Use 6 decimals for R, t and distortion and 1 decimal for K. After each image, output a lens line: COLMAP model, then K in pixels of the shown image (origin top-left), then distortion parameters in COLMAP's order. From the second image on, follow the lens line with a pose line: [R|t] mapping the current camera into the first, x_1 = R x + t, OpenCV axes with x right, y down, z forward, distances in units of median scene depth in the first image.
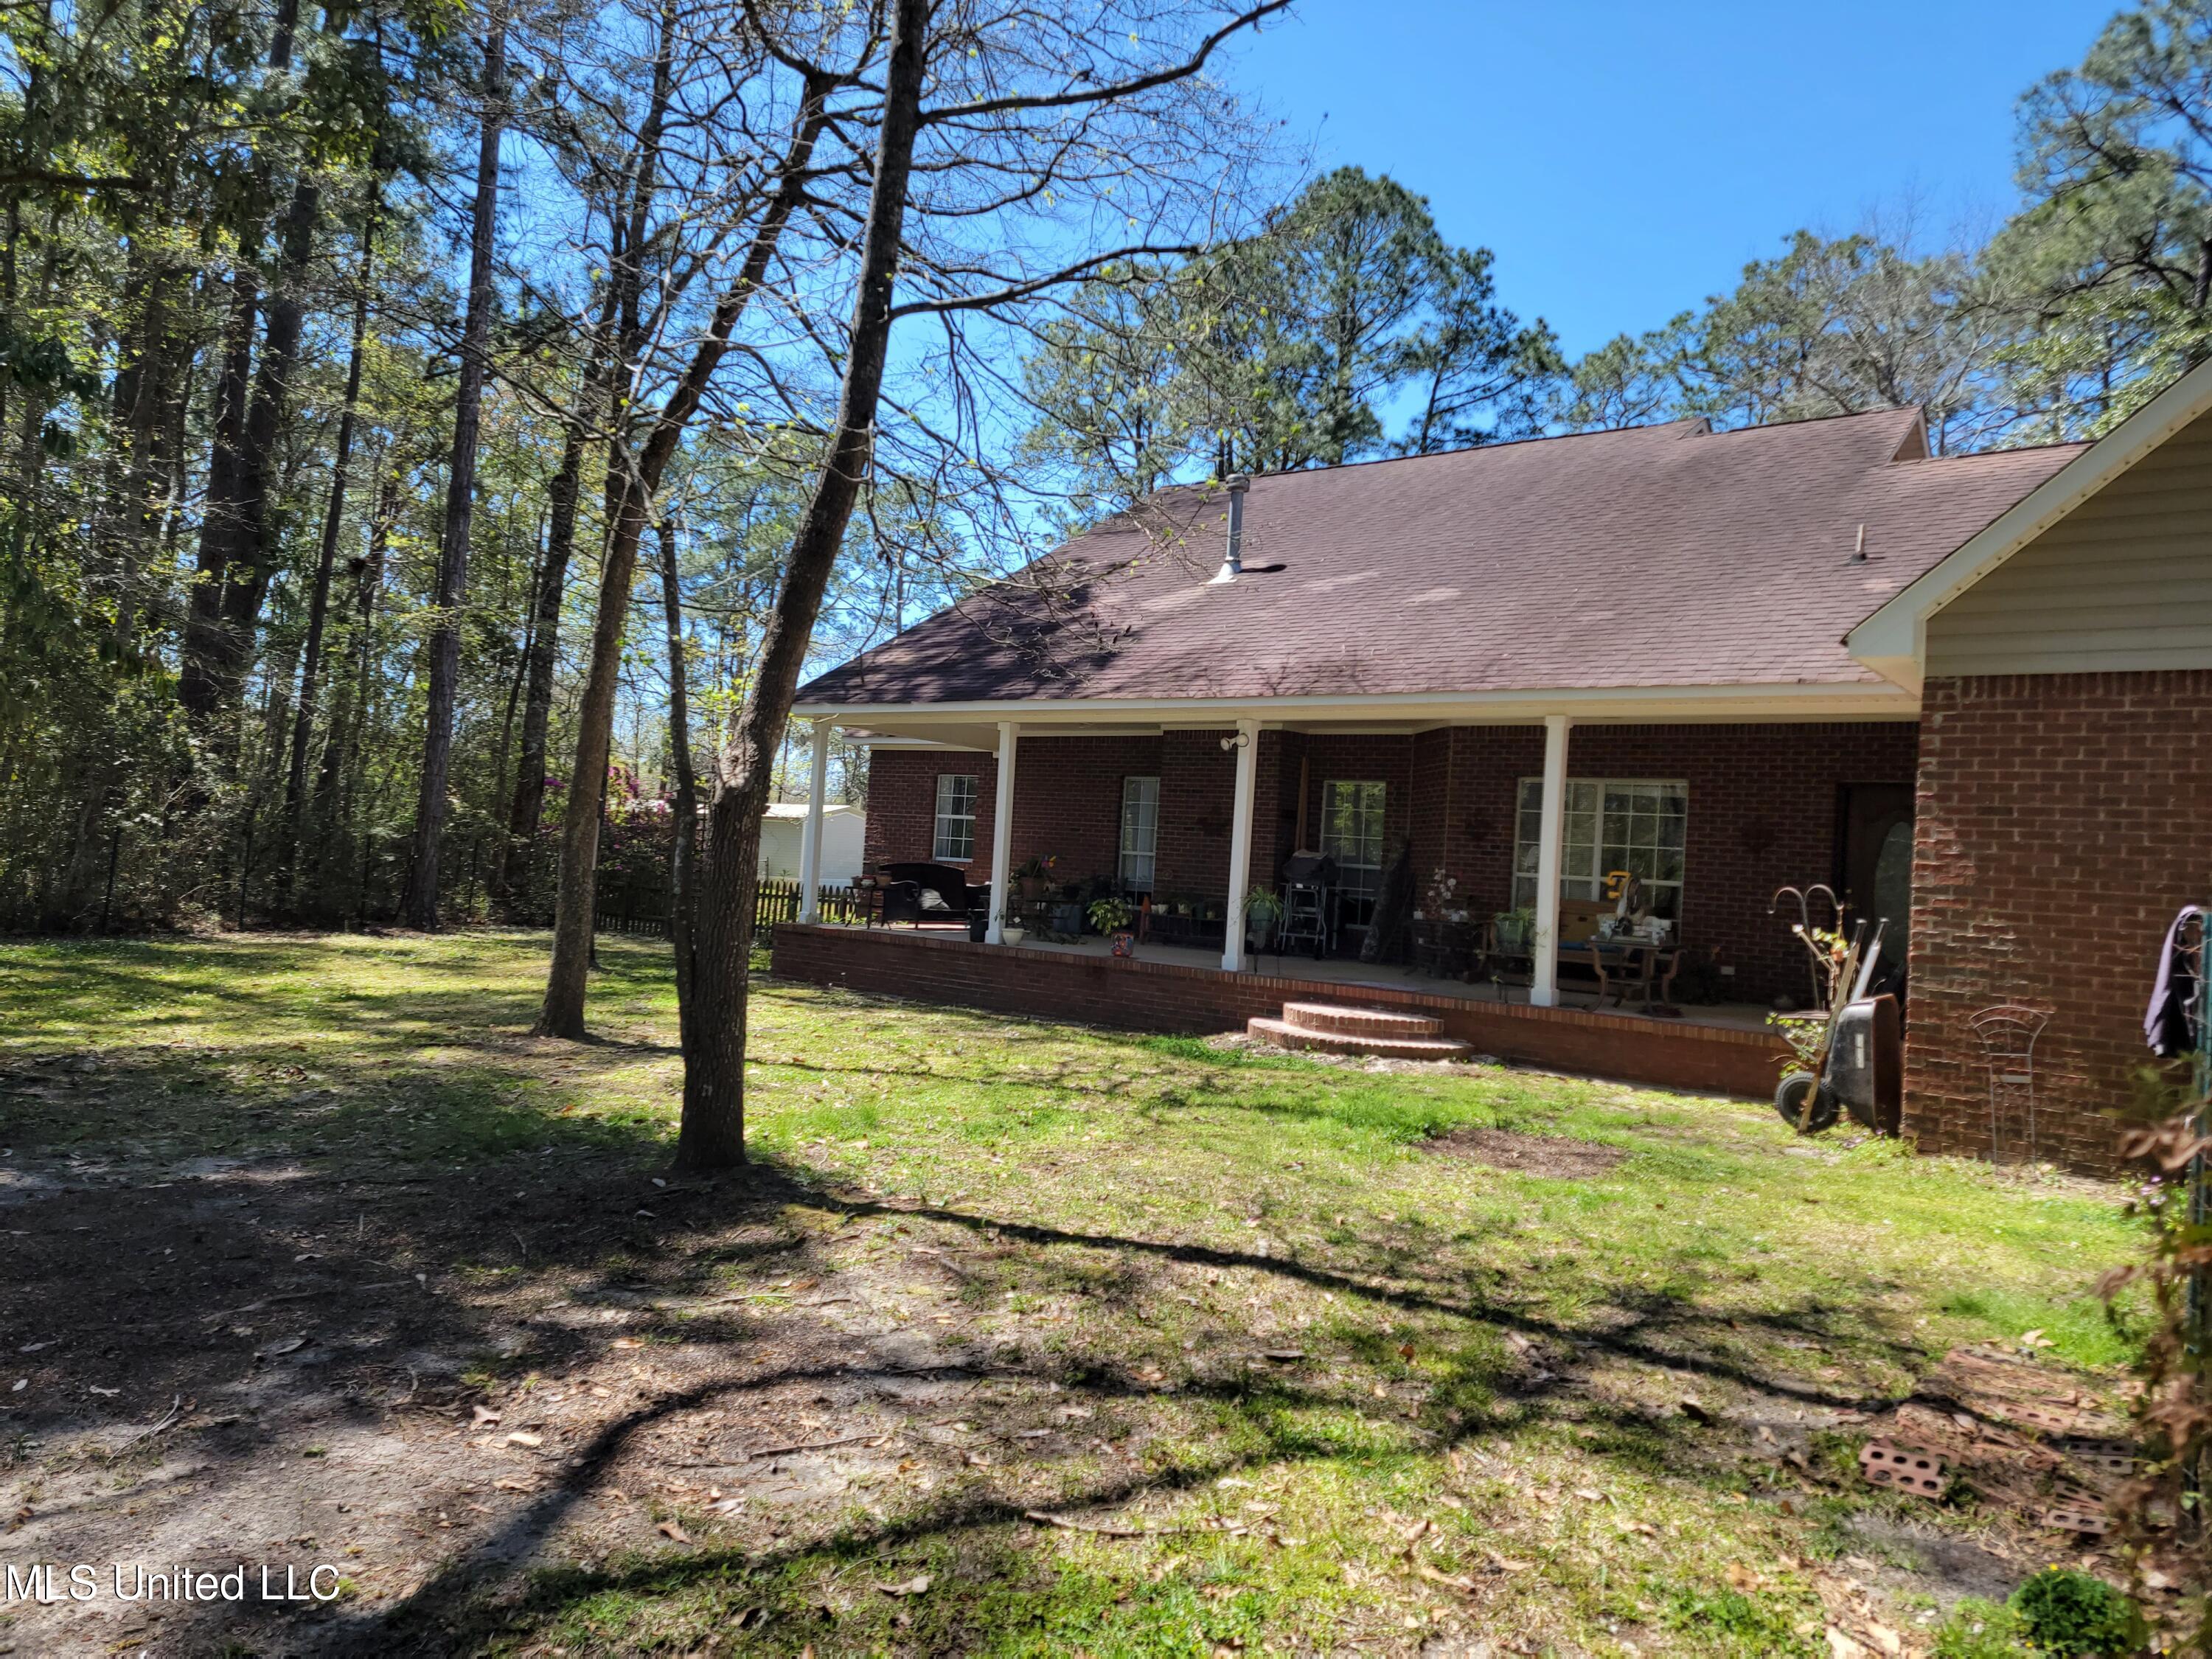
lens RADIAL K [[1517.2, 0, 1106.0], [0, 1517.2, 829.5], [0, 0, 1]] dist [0.081654, -0.061080]
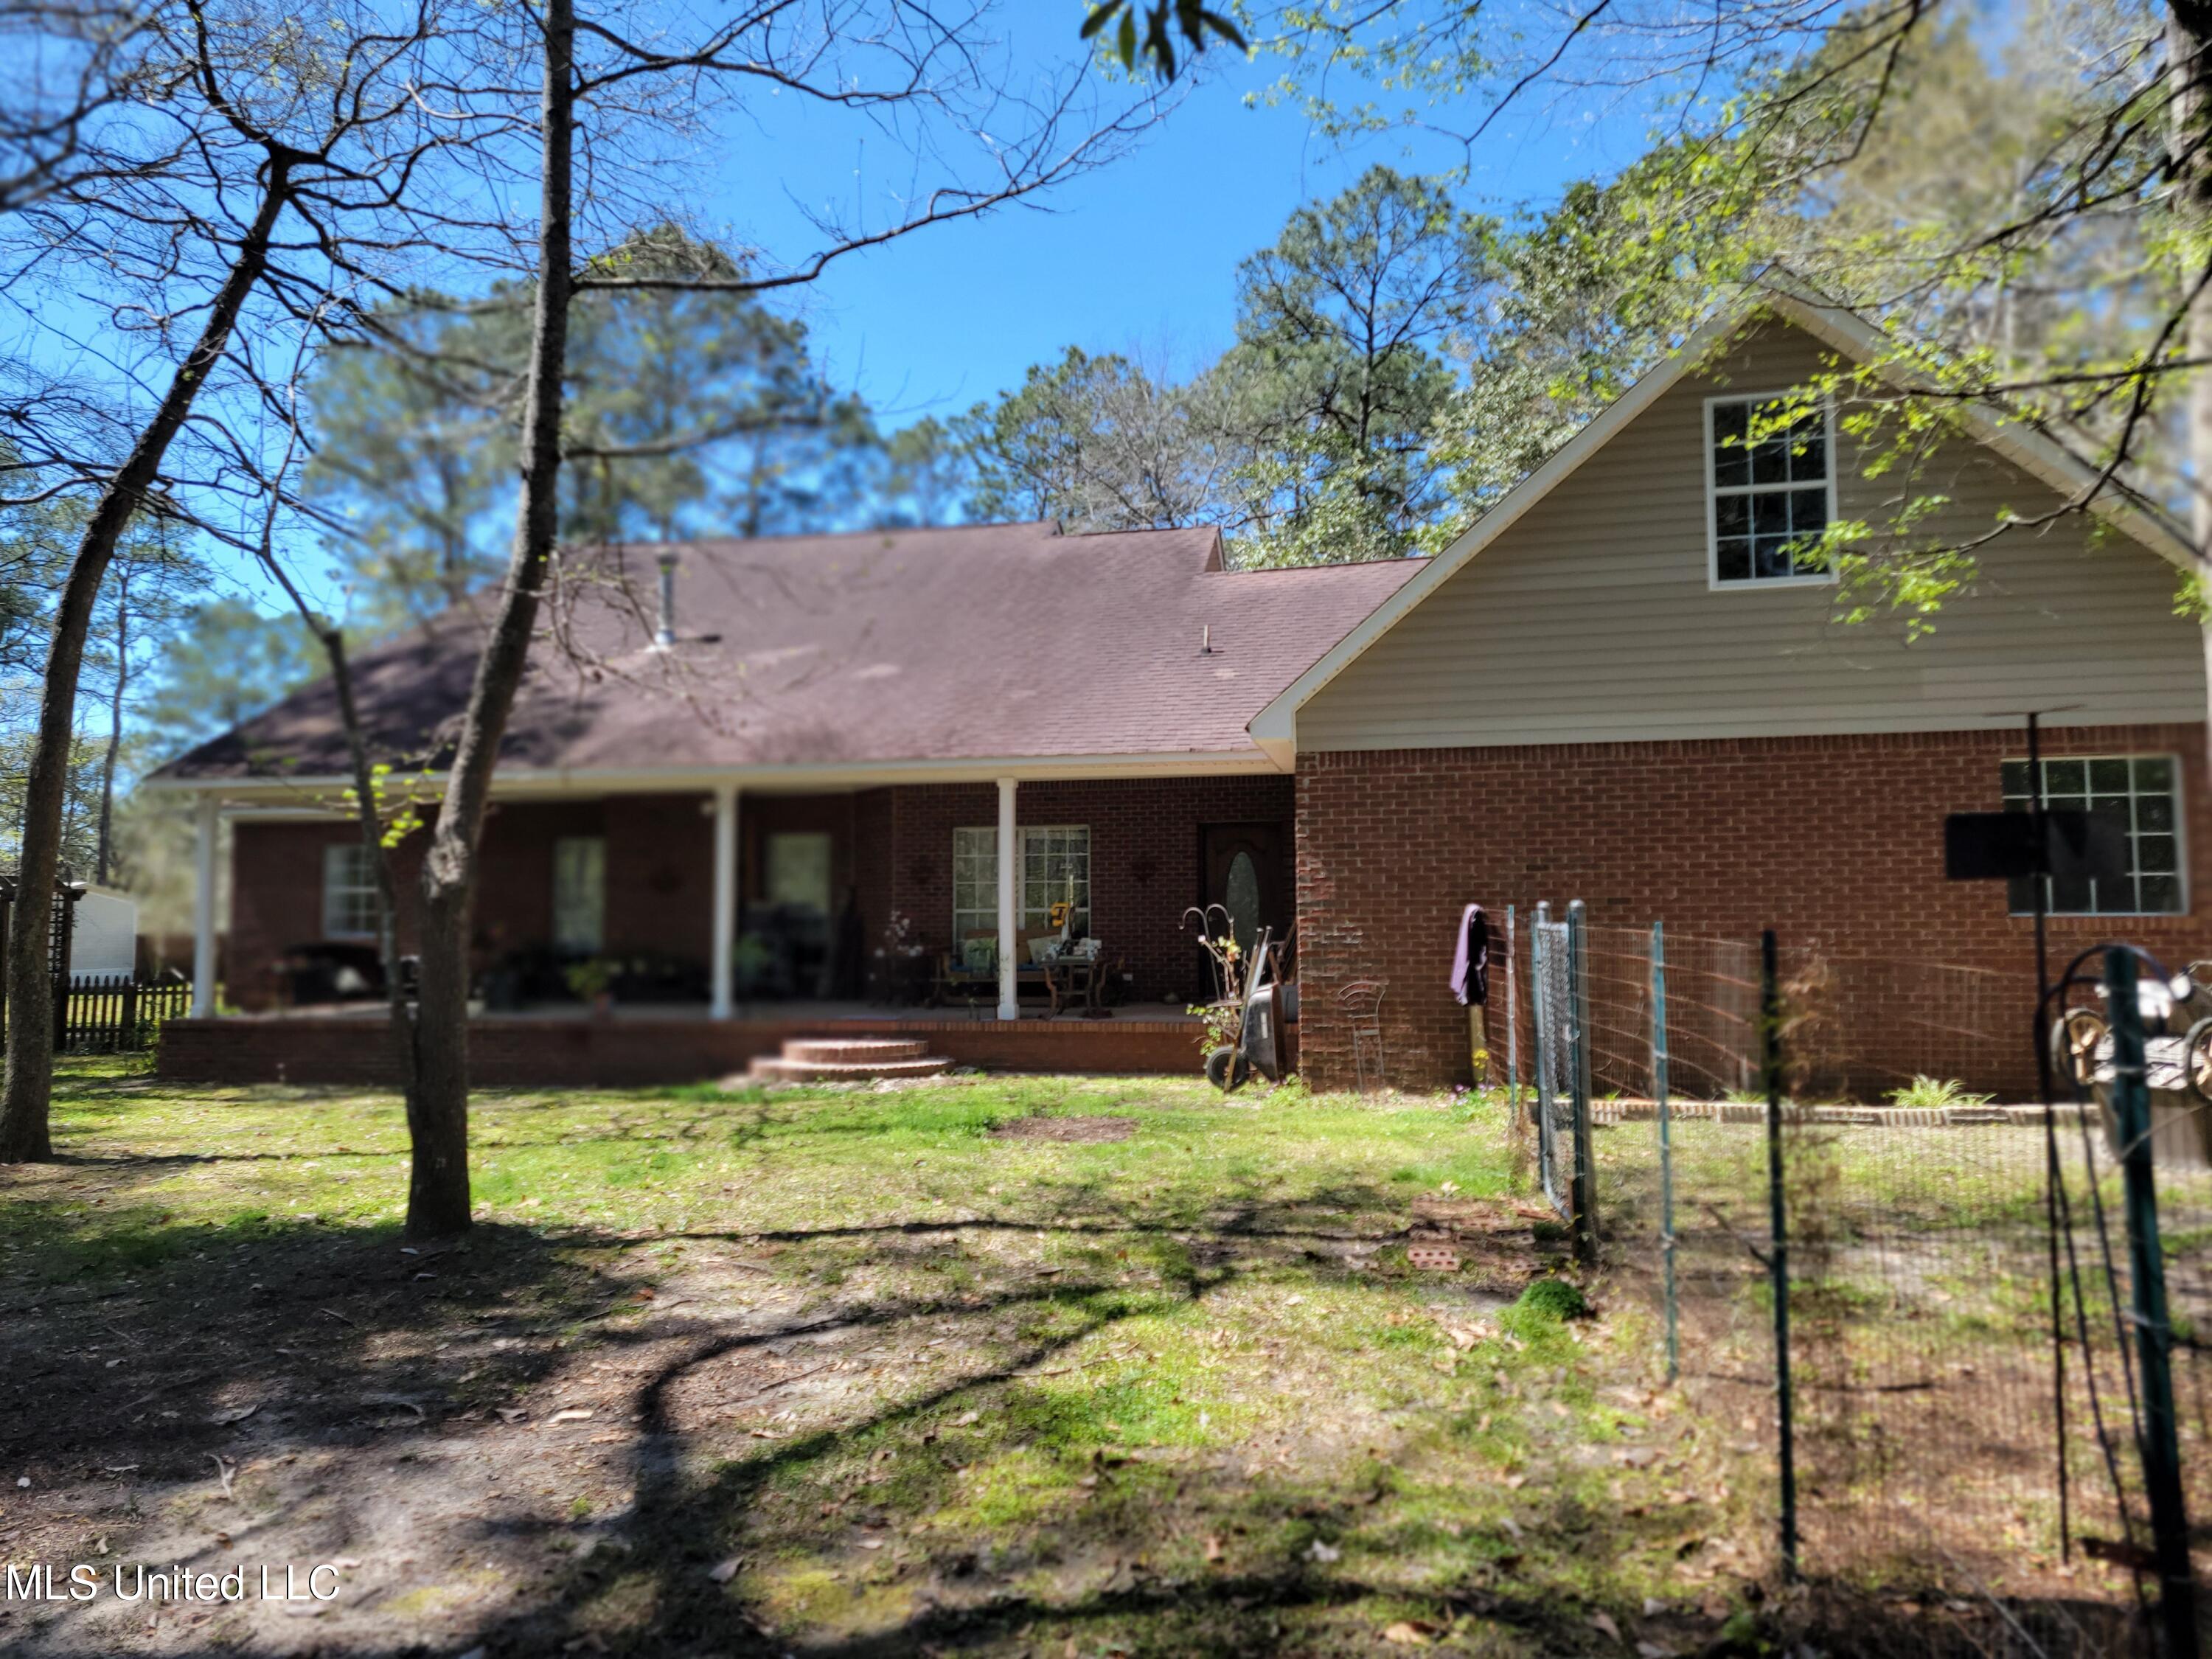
lens RADIAL K [[1551.9, 0, 1106.0], [0, 1551.9, 829.5], [0, 0, 1]] dist [0.127773, -0.115925]
pose [[0.889423, -0.042371, 0.455117, -0.196022], [0.052903, 0.998545, -0.010423, -0.017043], [-0.454013, 0.033348, 0.890371, -0.127530]]
